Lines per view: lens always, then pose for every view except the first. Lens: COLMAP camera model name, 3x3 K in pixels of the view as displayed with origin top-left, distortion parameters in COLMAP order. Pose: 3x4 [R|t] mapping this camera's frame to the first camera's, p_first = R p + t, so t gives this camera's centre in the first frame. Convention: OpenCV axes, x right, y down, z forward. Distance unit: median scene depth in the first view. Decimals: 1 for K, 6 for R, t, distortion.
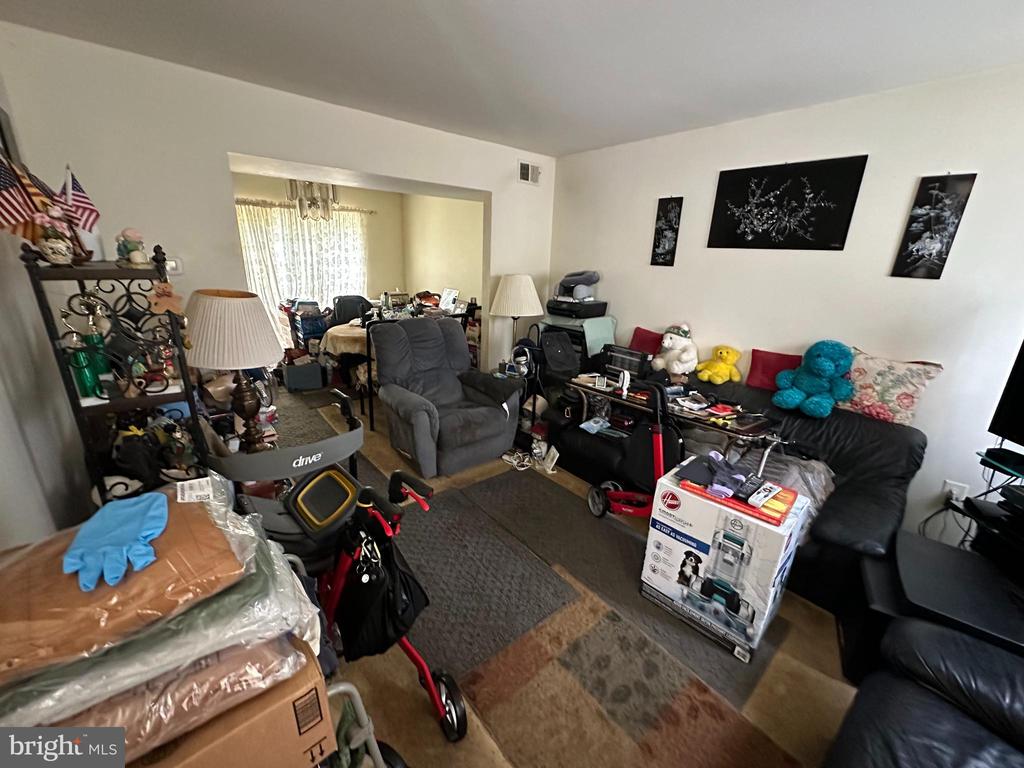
lens RADIAL K [[408.1, 0, 509.1], [0, 408.1, 383.8], [0, 0, 1]] dist [-0.002598, -0.000019]
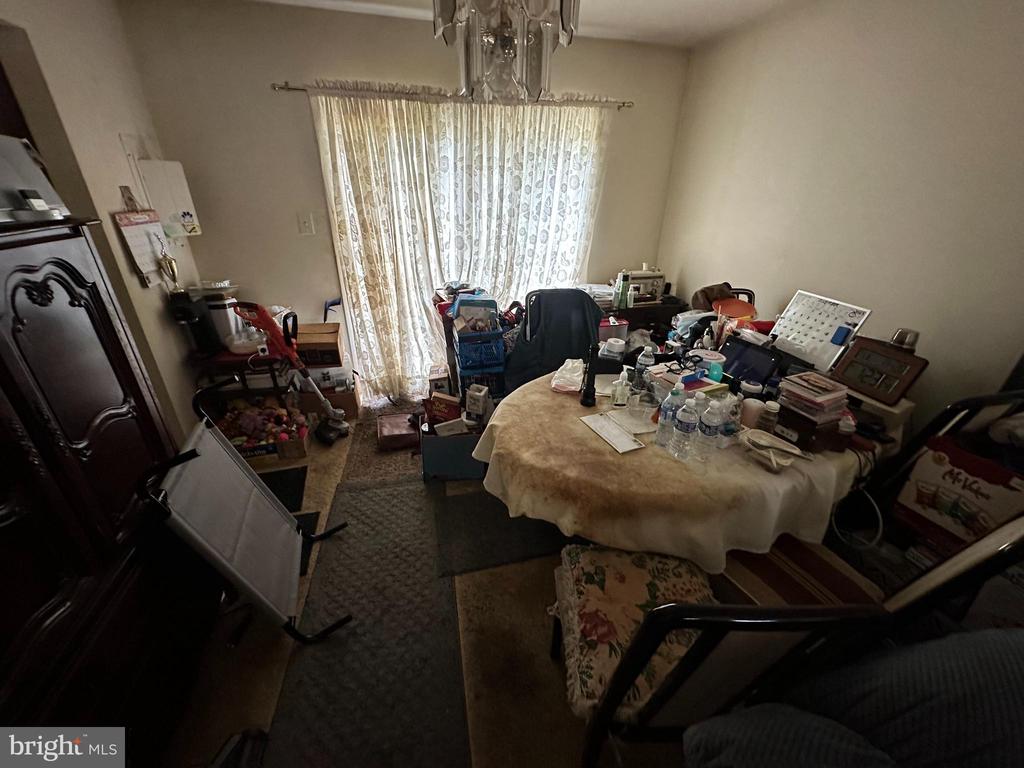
lens RADIAL K [[408.1, 0, 512.5], [0, 408.1, 384.0], [0, 0, 1]] dist [-0.002598, -0.000019]
pose [[0.900061, 0.174557, -0.399273, -0.220292], [-0.121539, 0.980462, 0.154666, -0.165313], [0.418471, -0.090682, 0.903692, 0.512342]]
